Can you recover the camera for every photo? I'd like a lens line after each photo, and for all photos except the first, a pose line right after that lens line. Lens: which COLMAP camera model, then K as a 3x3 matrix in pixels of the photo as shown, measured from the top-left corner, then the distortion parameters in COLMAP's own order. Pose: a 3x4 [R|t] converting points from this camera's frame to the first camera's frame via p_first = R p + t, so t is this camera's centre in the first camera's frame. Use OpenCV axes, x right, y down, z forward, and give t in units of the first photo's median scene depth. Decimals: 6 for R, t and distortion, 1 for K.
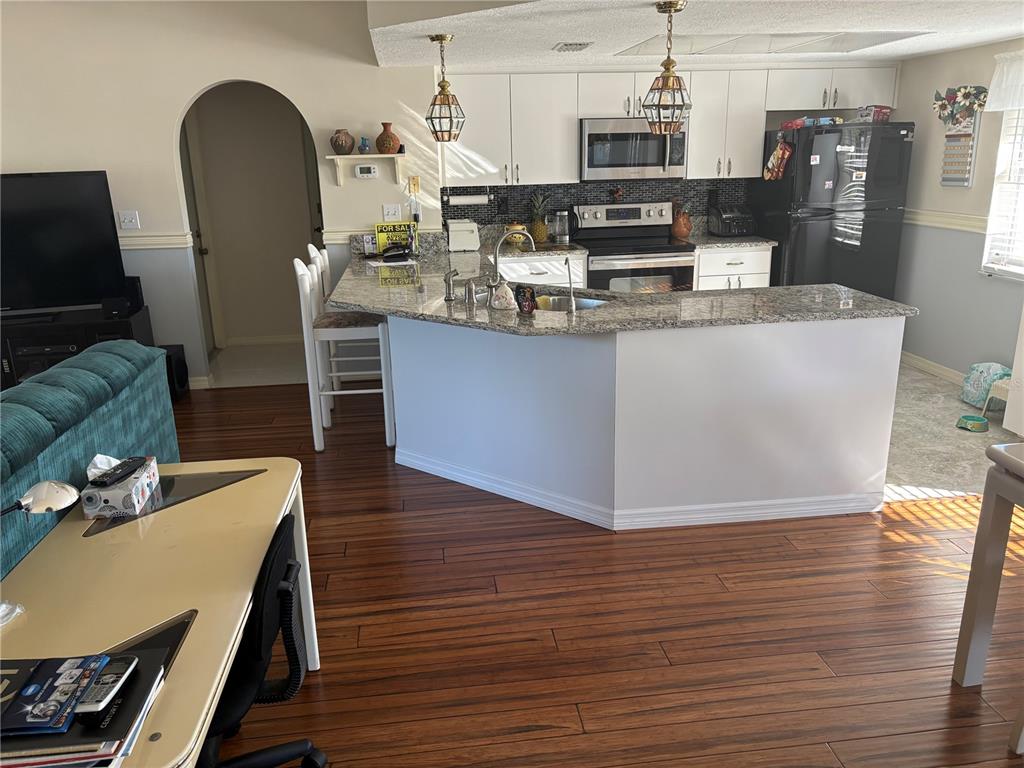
lens RADIAL K [[769.7, 0, 510.2], [0, 769.7, 385.8], [0, 0, 1]] dist [0.047144, -0.051994]
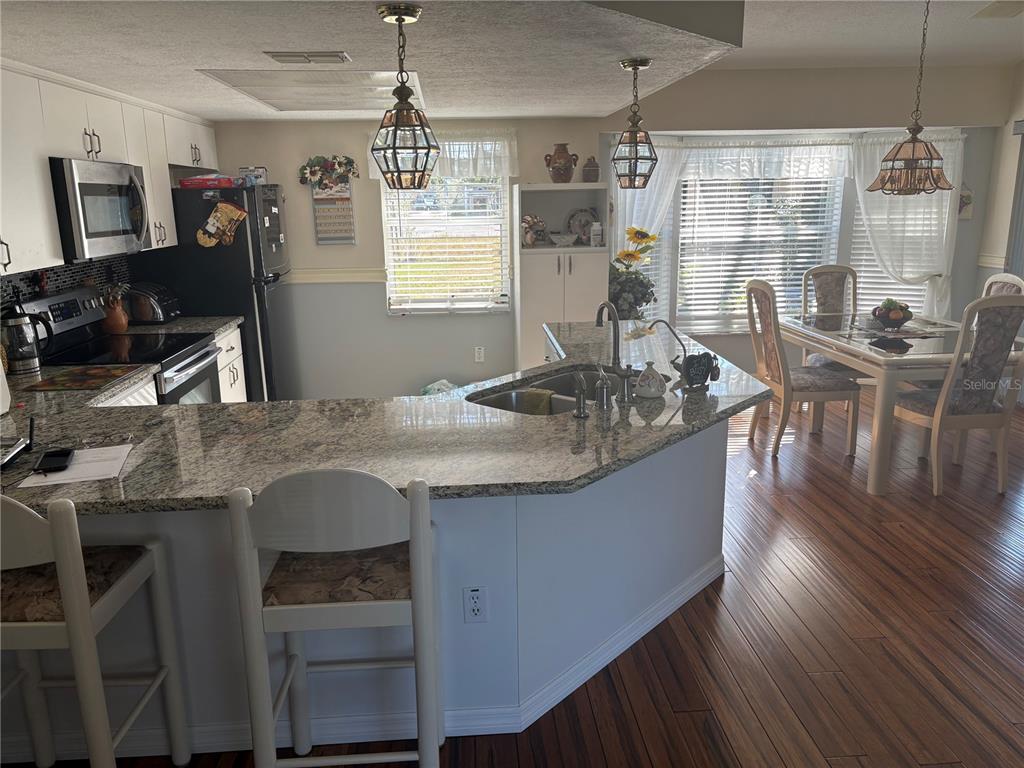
lens RADIAL K [[769.7, 0, 510.2], [0, 769.7, 385.8], [0, 0, 1]] dist [0.047144, -0.051994]
pose [[0.063795, -0.221888, 0.972983, -0.497537], [0.295580, 0.935425, 0.193942, -0.196935], [-0.953186, 0.275221, 0.125261, 0.644611]]
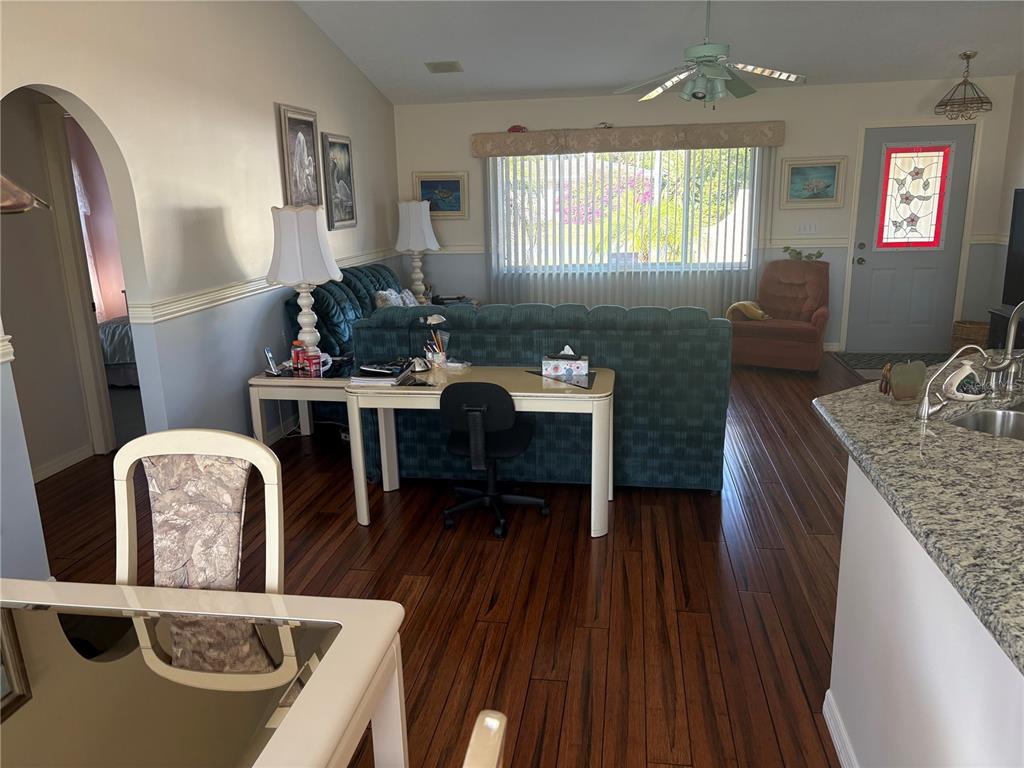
lens RADIAL K [[769.7, 0, 510.2], [0, 769.7, 385.8], [0, 0, 1]] dist [0.047144, -0.051994]
pose [[-0.276772, 0.259519, -0.925228, 0.494365], [-0.240830, 0.913379, 0.328237, -0.158127], [0.930268, 0.313669, -0.190298, 0.471895]]
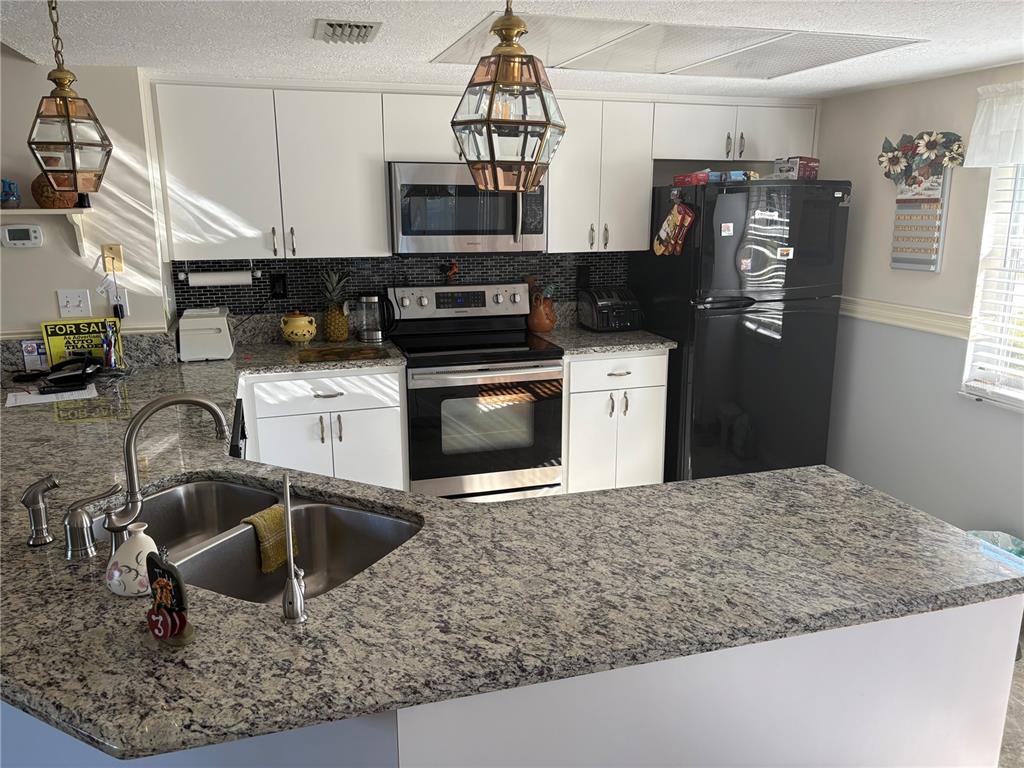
lens RADIAL K [[769.7, 0, 510.2], [0, 769.7, 385.8], [0, 0, 1]] dist [0.047144, -0.051994]
pose [[0.984206, -0.020602, 0.175823, 0.073896], [0.031166, 0.997857, -0.057537, -0.114005], [-0.174261, 0.062108, 0.982739, 0.348171]]
